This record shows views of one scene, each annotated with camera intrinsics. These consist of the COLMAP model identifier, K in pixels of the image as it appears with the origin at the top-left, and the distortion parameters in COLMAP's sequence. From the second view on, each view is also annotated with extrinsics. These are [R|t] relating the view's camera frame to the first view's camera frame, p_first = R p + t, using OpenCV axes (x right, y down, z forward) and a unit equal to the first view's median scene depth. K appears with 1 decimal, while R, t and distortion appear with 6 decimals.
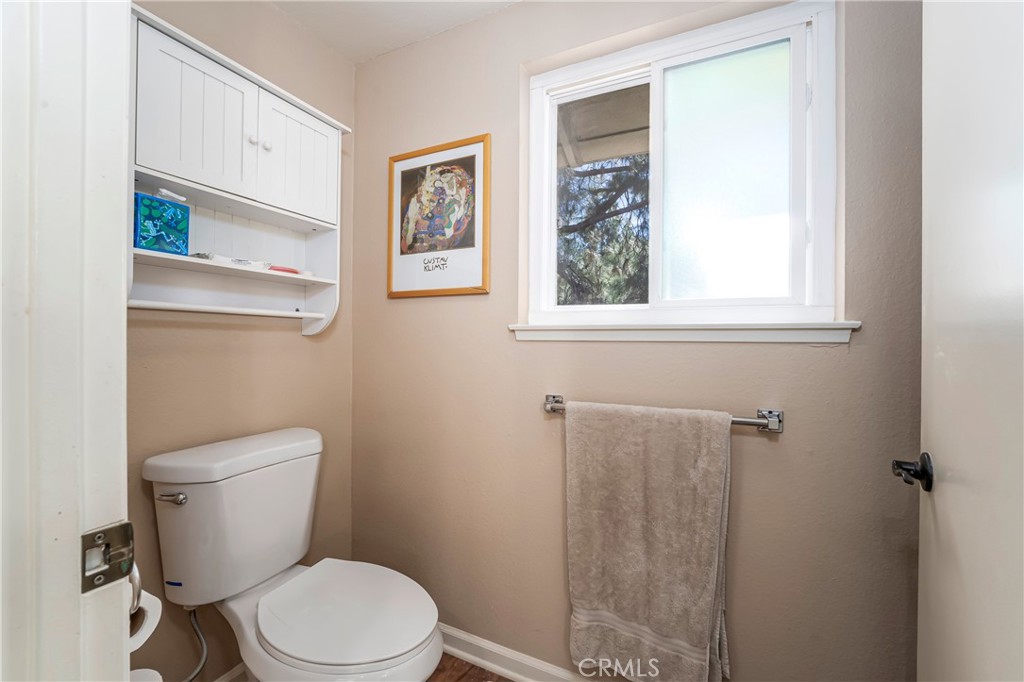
lens RADIAL K [[422.1, 0, 512.6], [0, 422.1, 340.9], [0, 0, 1]] dist [-0.009502, 0.002062]
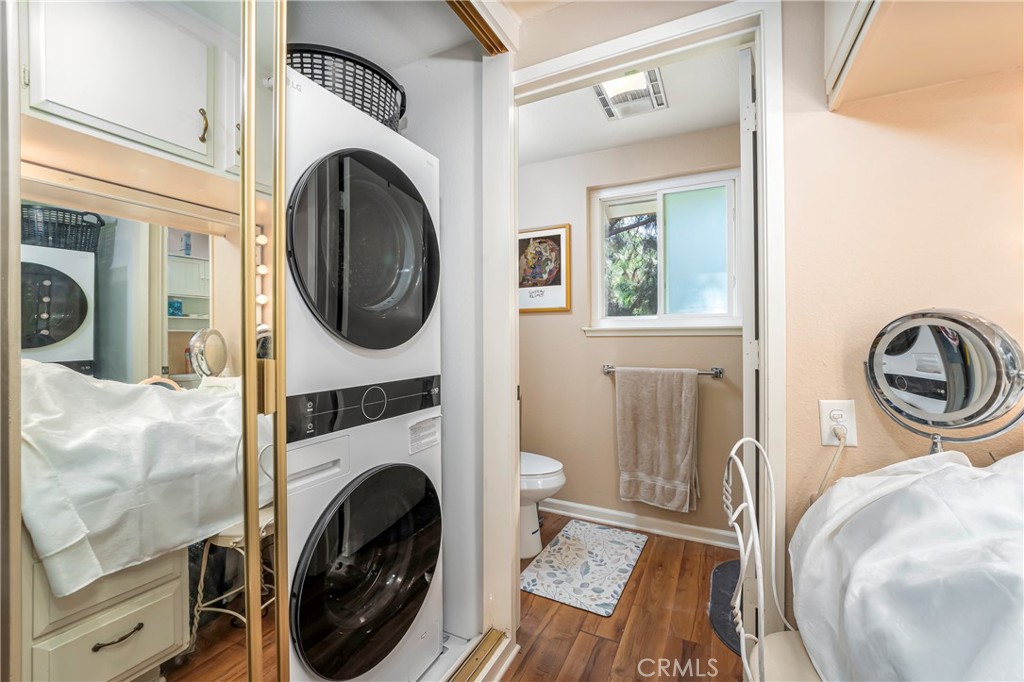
lens RADIAL K [[422.1, 0, 511.7], [0, 422.1, 335.3], [0, 0, 1]] dist [-0.009502, 0.002062]
pose [[0.999821, -0.012951, -0.013816, -0.277057], [0.012898, 0.999909, -0.003896, -0.001161], [0.013865, 0.003717, 0.999897, -0.814731]]
